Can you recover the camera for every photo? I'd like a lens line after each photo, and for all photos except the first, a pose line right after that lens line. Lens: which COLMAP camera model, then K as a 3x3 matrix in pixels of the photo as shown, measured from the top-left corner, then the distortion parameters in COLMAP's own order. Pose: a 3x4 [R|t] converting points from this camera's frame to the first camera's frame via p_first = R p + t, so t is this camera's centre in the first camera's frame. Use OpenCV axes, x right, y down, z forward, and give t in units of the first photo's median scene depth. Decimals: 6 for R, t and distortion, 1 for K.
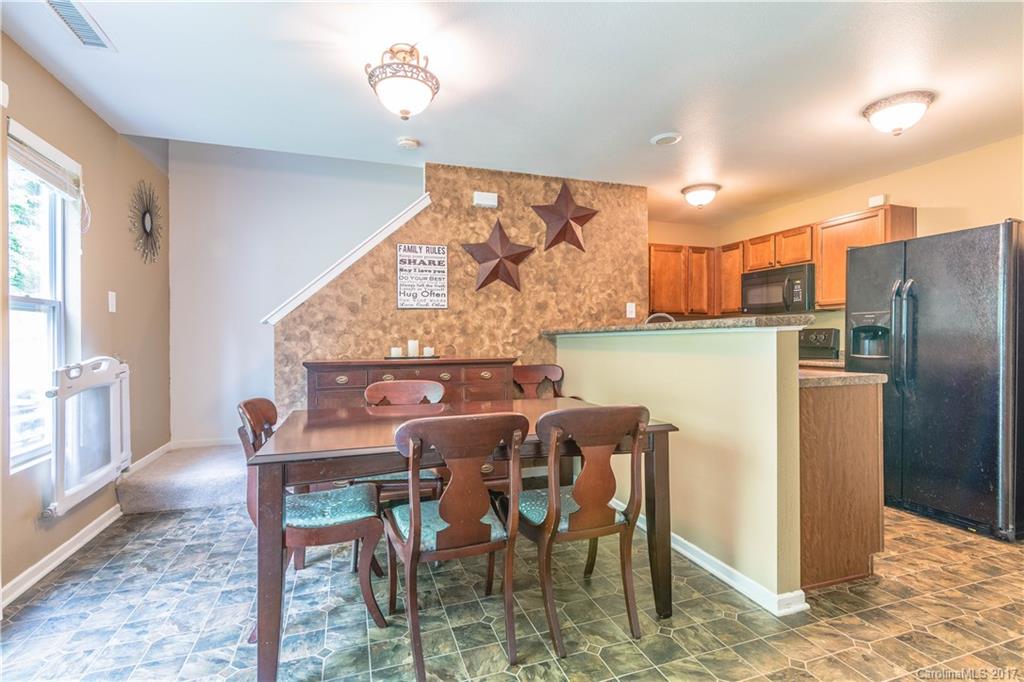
lens RADIAL K [[477.3, 0, 512.4], [0, 477.3, 337.5], [0, 0, 1]] dist [0.003487, -0.000288]
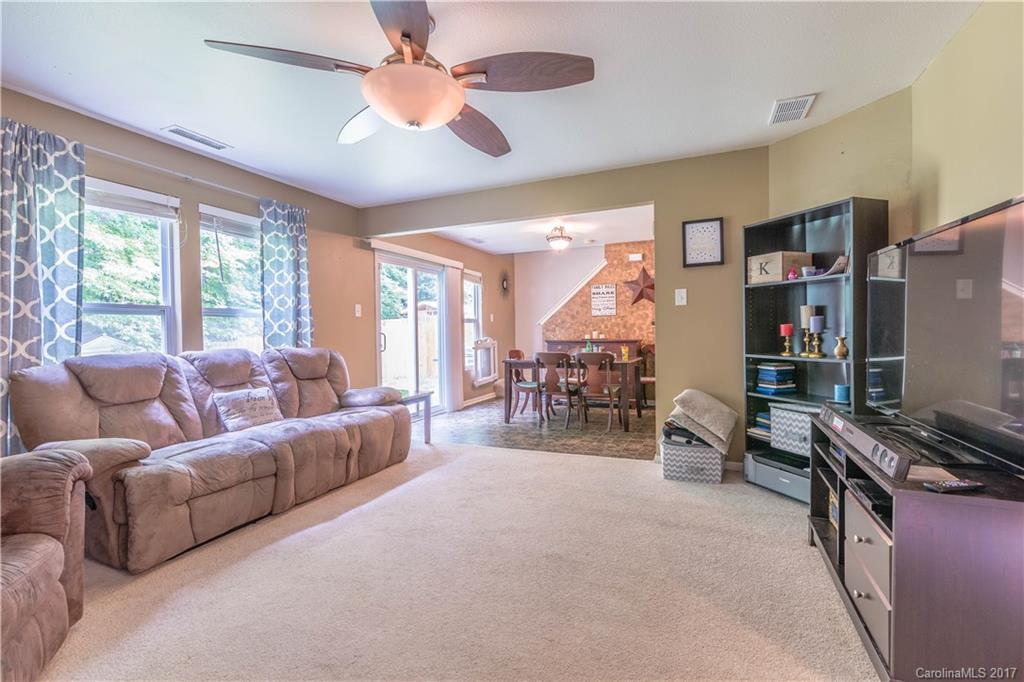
lens RADIAL K [[477.3, 0, 513.9], [0, 477.3, 336.7], [0, 0, 1]] dist [0.003487, -0.000288]
pose [[0.746279, -0.001806, -0.665631, 0.856724], [0.007388, 0.999957, 0.005570, 0.014953], [0.665592, -0.009075, 0.746260, -0.758998]]
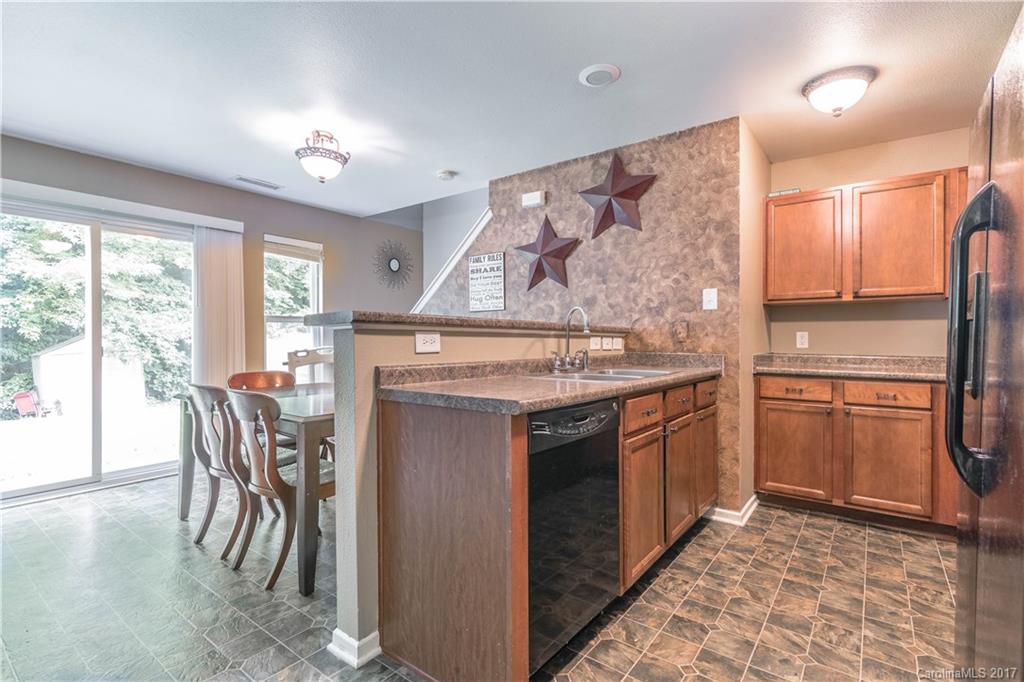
lens RADIAL K [[477.3, 0, 516.8], [0, 477.3, 340.6], [0, 0, 1]] dist [0.003487, -0.000288]
pose [[0.564996, 0.010219, -0.825030, 0.761486], [-0.002789, 0.999941, 0.010475, -0.001738], [0.825089, -0.003617, 0.564991, 0.403063]]
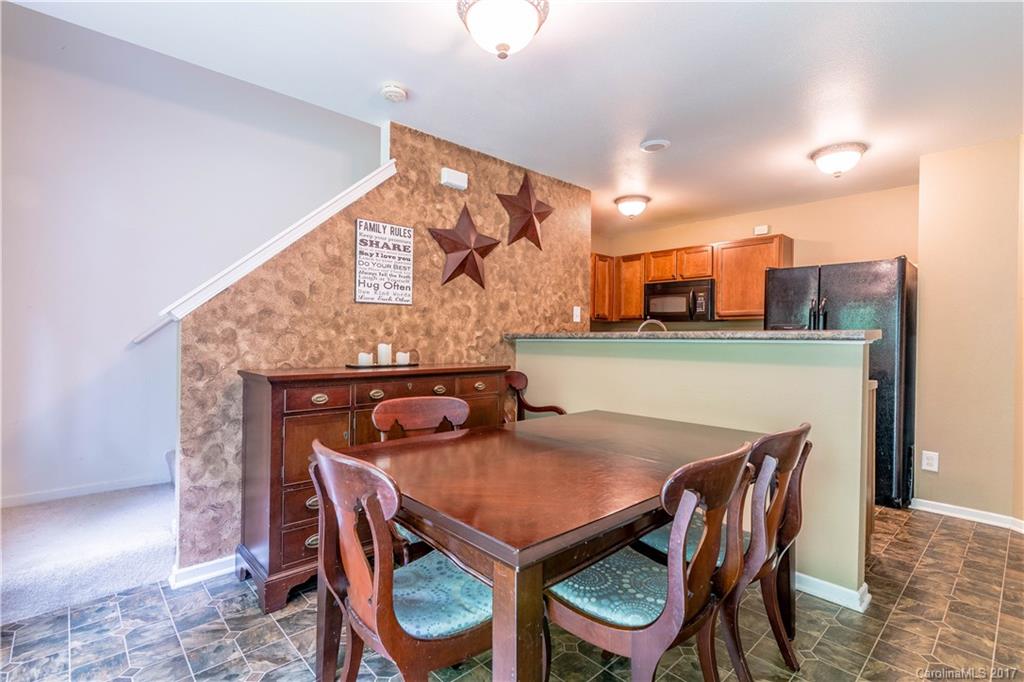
lens RADIAL K [[477.3, 0, 511.8], [0, 477.3, 338.0], [0, 0, 1]] dist [0.003487, -0.000288]
pose [[0.914586, 0.015947, 0.404077, -0.303842], [-0.017398, 0.999849, -0.000081, -0.006602], [-0.404017, -0.006956, 0.914725, 0.176797]]
